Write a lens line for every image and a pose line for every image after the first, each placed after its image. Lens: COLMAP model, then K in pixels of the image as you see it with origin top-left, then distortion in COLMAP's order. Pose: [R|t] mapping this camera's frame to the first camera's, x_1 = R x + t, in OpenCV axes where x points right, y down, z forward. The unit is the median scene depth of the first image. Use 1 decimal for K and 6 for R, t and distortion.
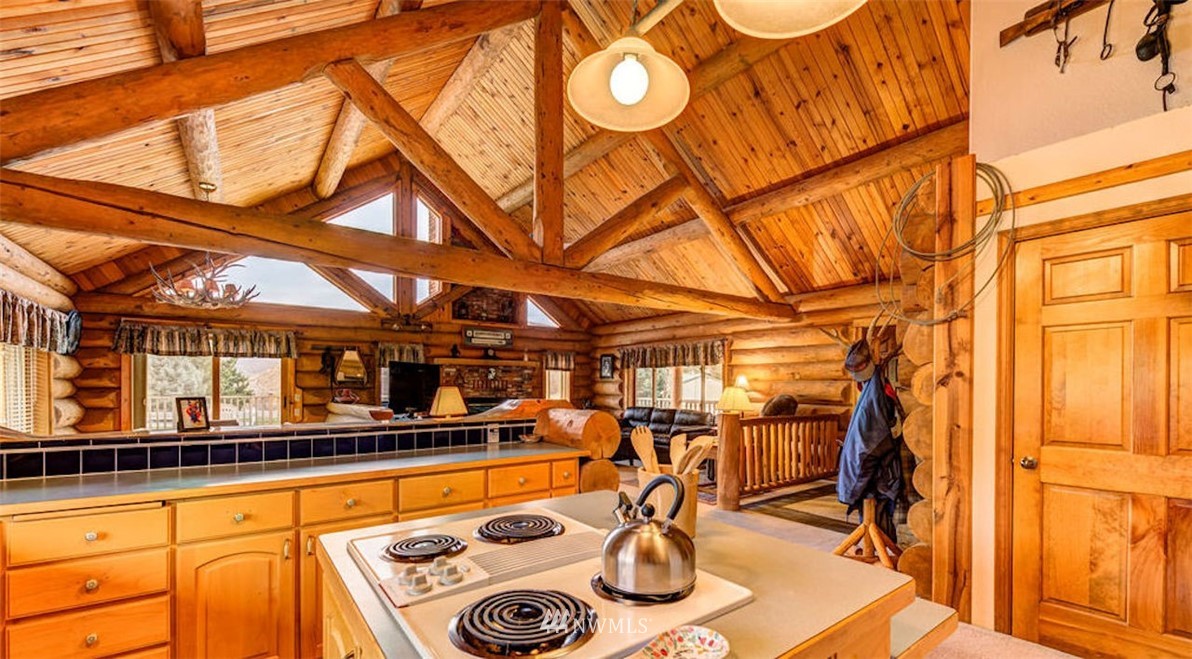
lens RADIAL K [[489.2, 0, 603.3], [0, 489.2, 389.7], [0, 0, 1]] dist [-0.000737, -0.000173]
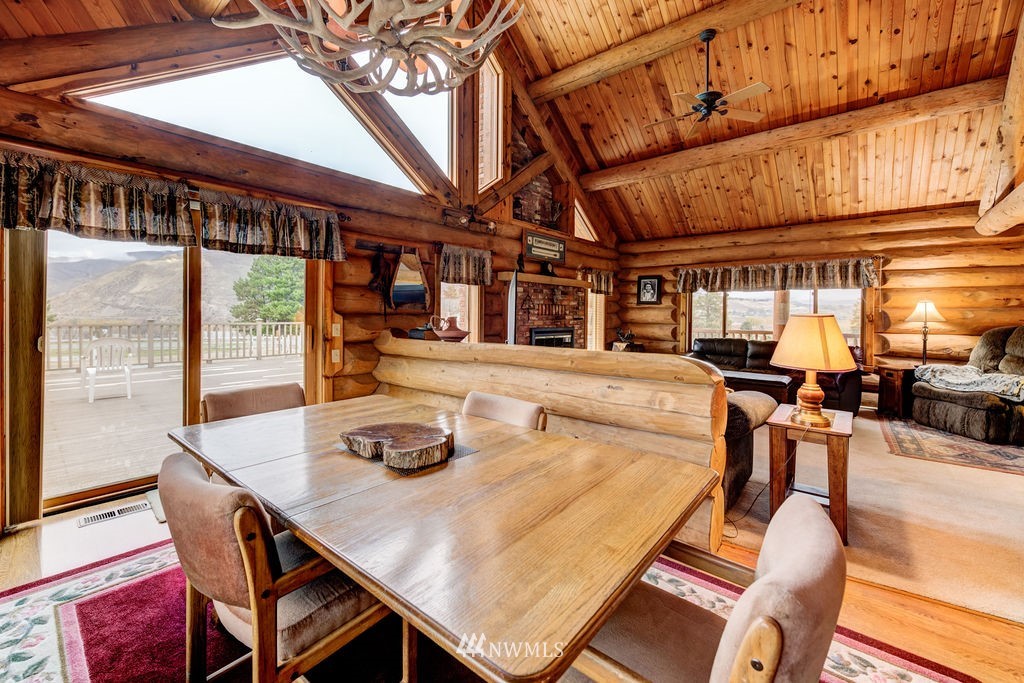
lens RADIAL K [[411.2, 0, 499.6], [0, 411.2, 317.6], [0, 0, 1]] dist [0.002100, -0.002031]
pose [[0.975685, 0.003535, 0.219151, -0.507819], [-0.004214, 0.999988, 0.002630, -0.000828], [-0.219139, -0.003490, 0.975687, 0.456295]]
